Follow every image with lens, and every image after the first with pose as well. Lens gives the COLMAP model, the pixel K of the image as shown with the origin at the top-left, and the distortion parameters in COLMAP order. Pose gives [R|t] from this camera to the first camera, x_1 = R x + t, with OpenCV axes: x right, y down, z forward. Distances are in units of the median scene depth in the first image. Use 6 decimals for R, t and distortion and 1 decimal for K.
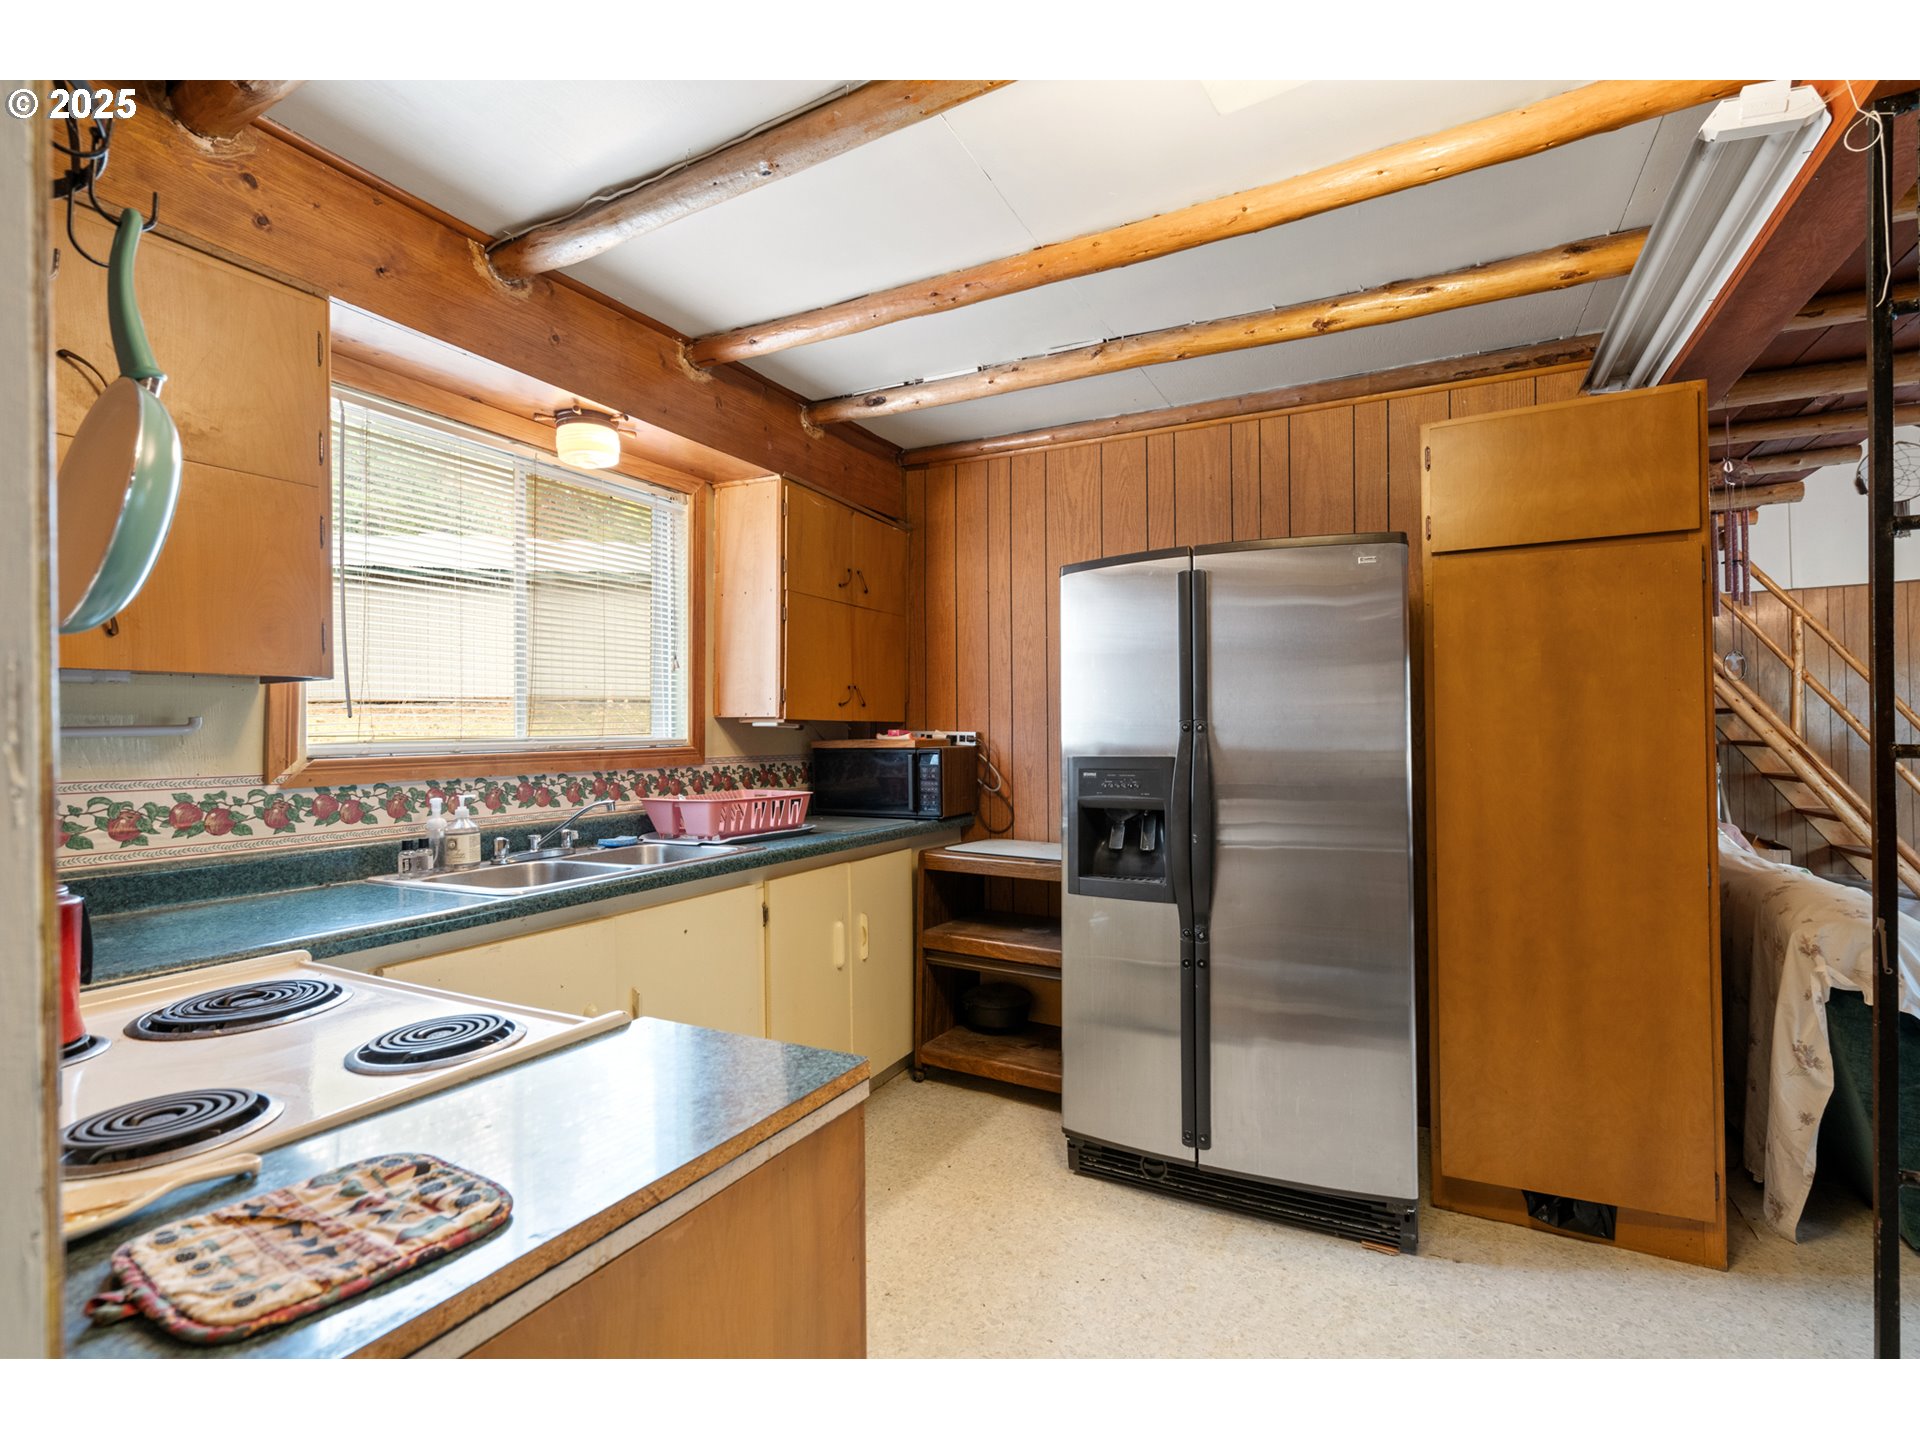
lens RADIAL K [[881.4, 0, 960.0], [0, 881.4, 720.0], [0, 0, 1]] dist [-0.000416, 0.000290]
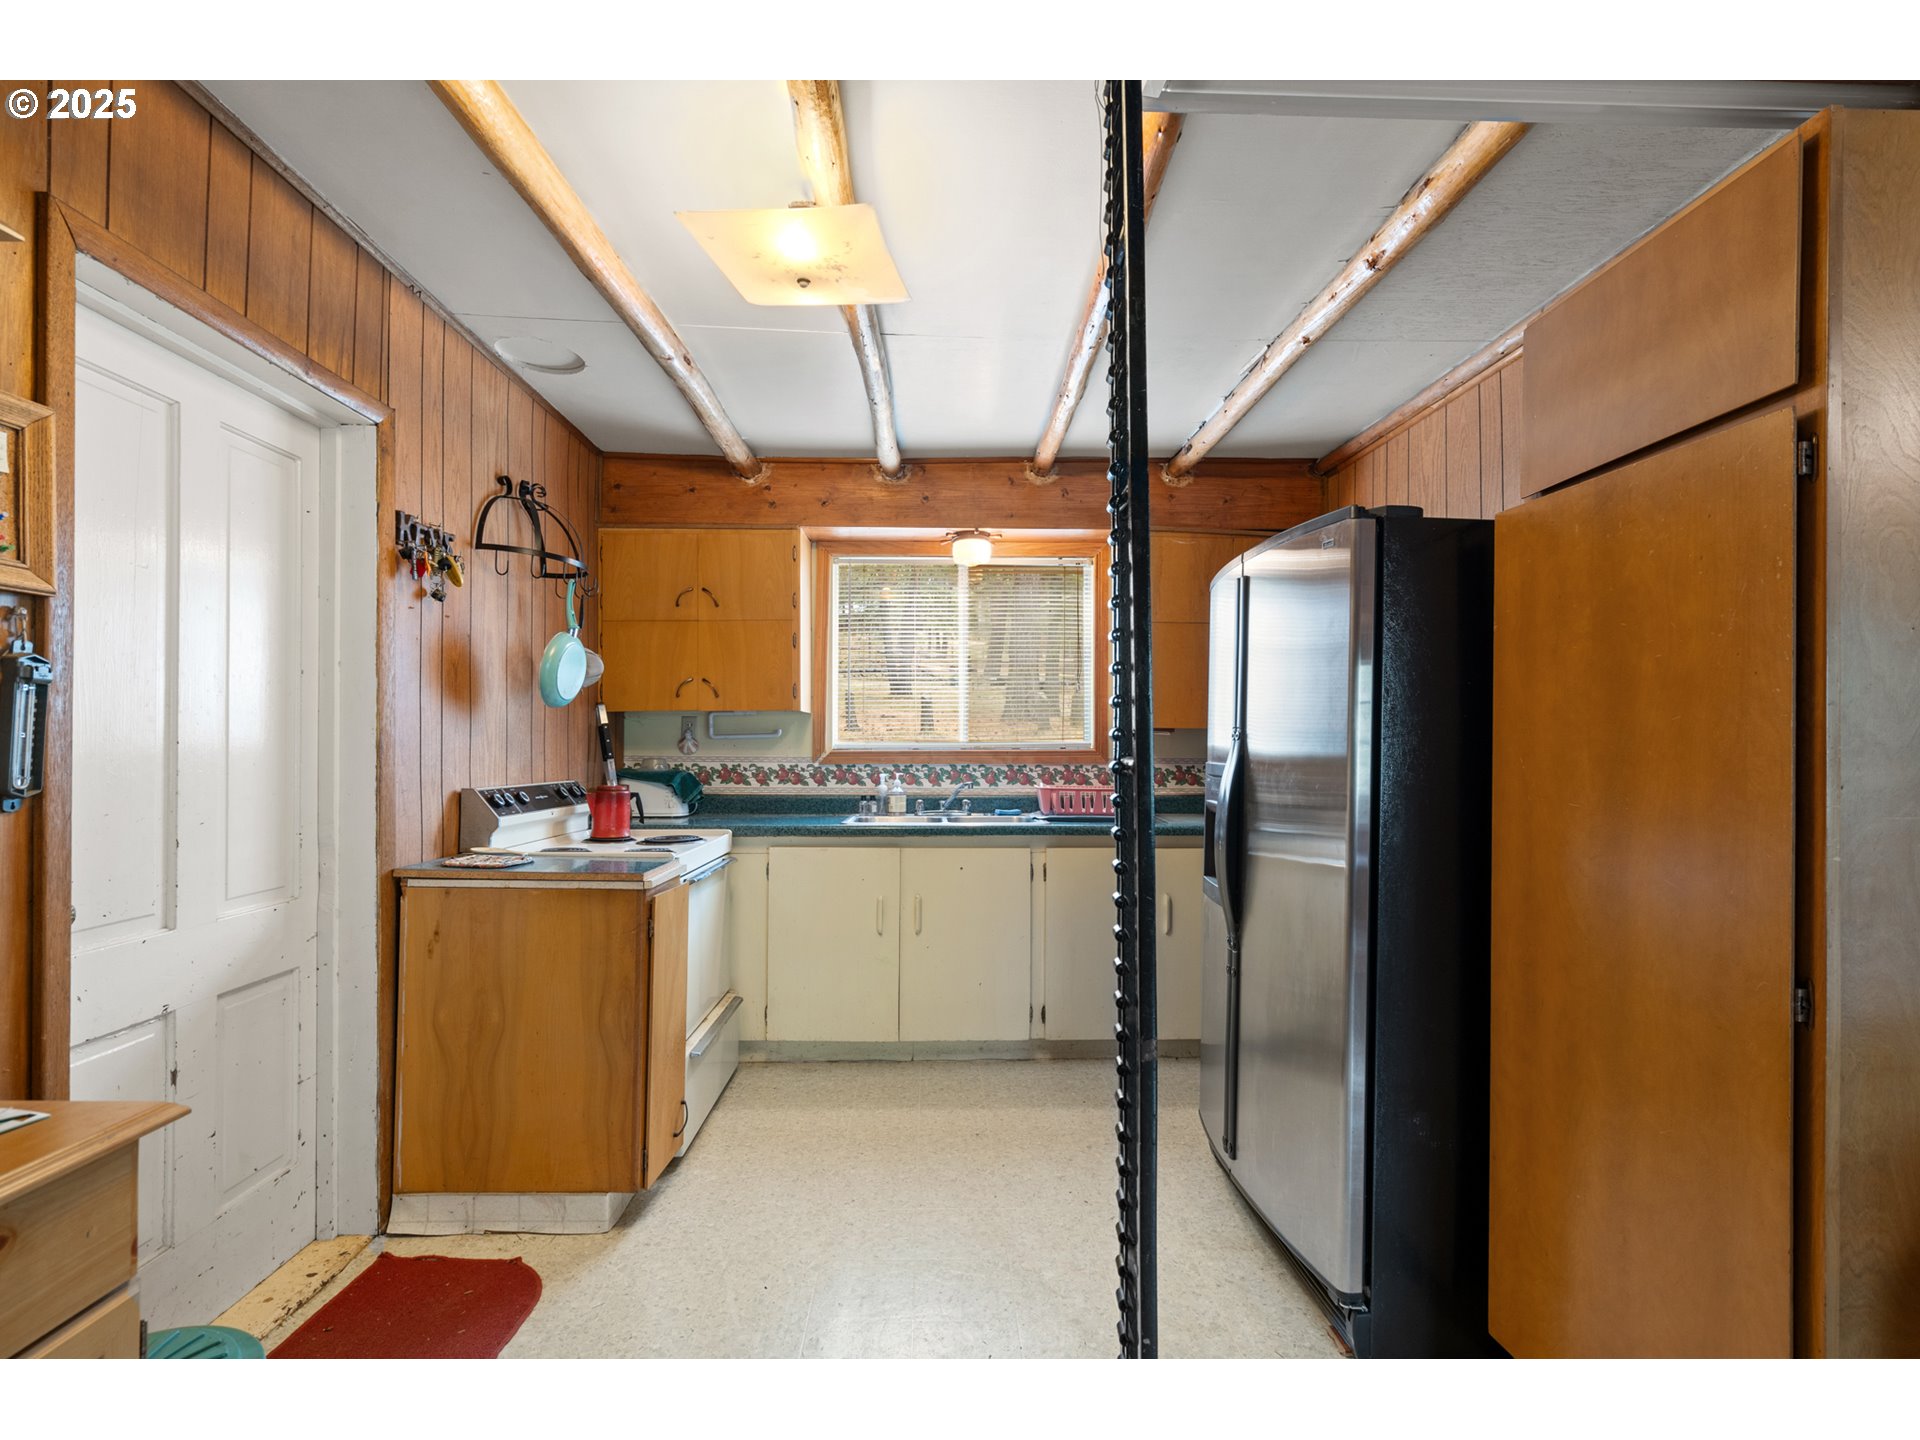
lens RADIAL K [[881.4, 0, 960.0], [0, 881.4, 720.0], [0, 0, 1]] dist [-0.000416, 0.000290]
pose [[0.490508, -0.012755, -0.871343, 1.087839], [0.006428, 0.999919, -0.011019, 0.000047], [0.871413, -0.000196, 0.490550, 0.265857]]
